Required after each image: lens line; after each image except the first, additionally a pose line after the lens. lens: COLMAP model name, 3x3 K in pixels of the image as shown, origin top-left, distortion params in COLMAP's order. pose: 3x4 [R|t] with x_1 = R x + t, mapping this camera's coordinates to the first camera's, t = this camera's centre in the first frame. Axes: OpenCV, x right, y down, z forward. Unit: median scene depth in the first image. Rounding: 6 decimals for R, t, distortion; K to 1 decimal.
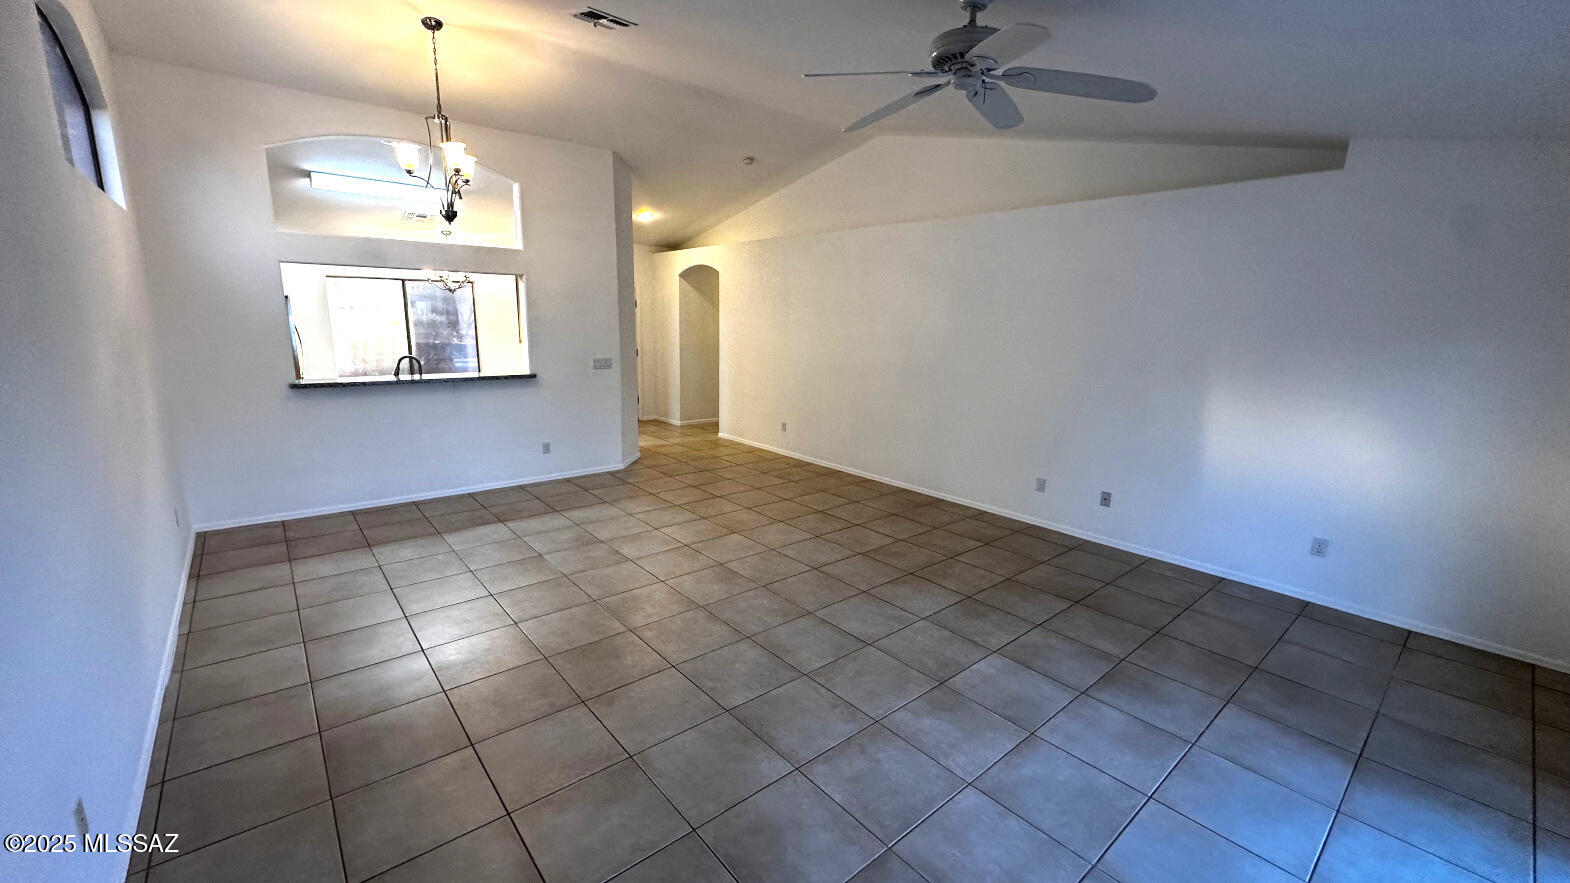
lens RADIAL K [[629.1, 0, 789.7], [0, 629.1, 440.8], [0, 0, 1]] dist [0.000866, 0.000221]
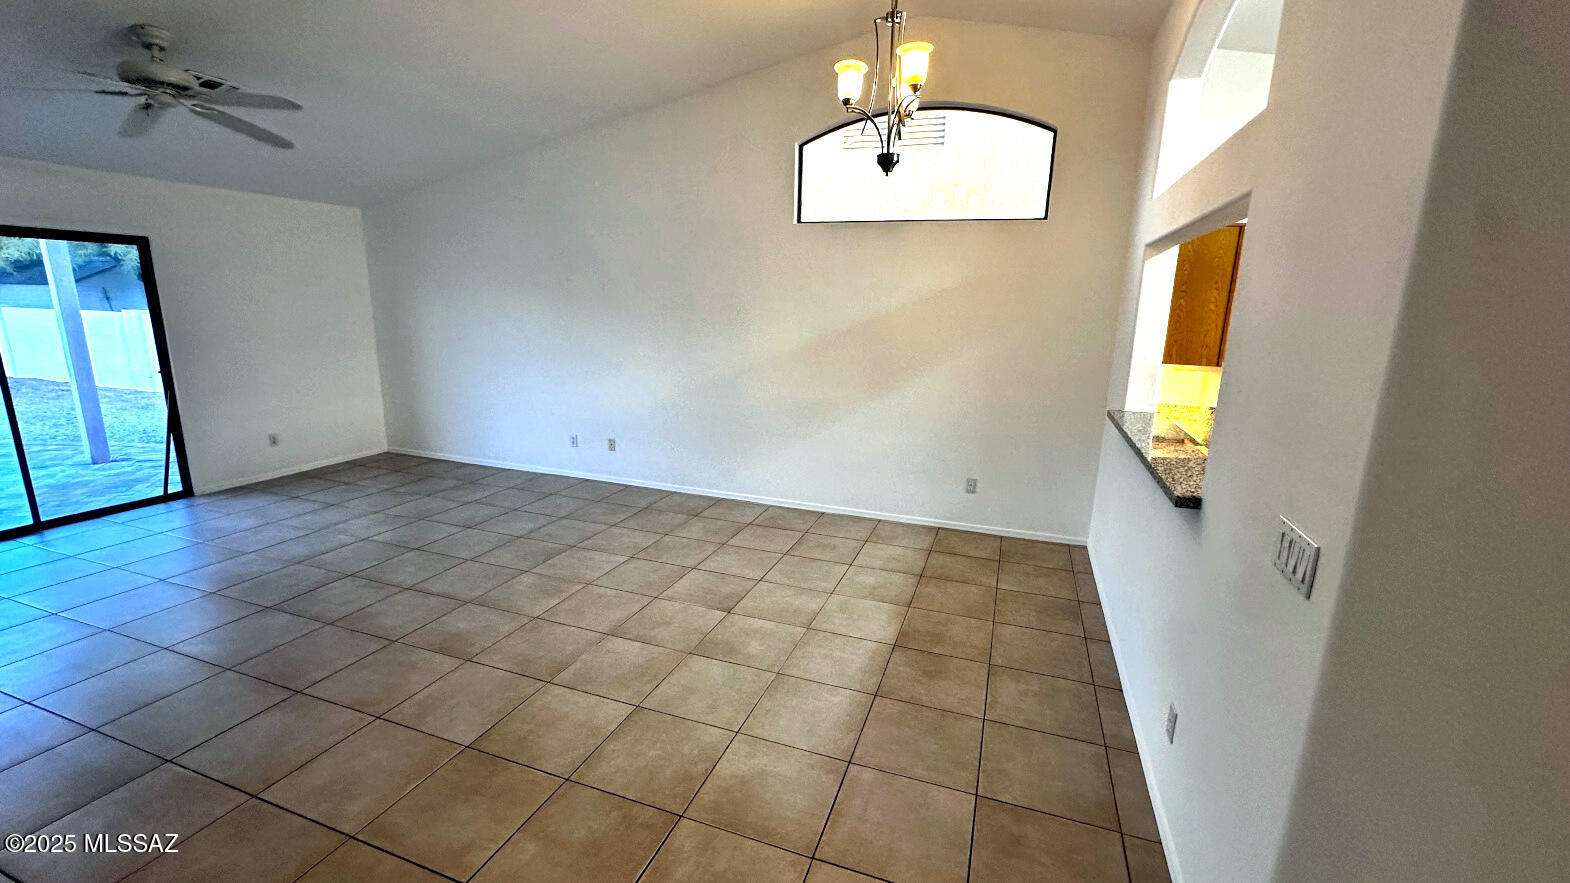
lens RADIAL K [[629.1, 0, 785.1], [0, 629.1, 440.0], [0, 0, 1]] dist [0.000866, 0.000221]
pose [[-0.864677, 0.074024, -0.496844, -0.086724], [-0.130564, 0.921970, 0.364589, -0.324411], [0.485063, 0.380121, -0.787541, 1.640150]]
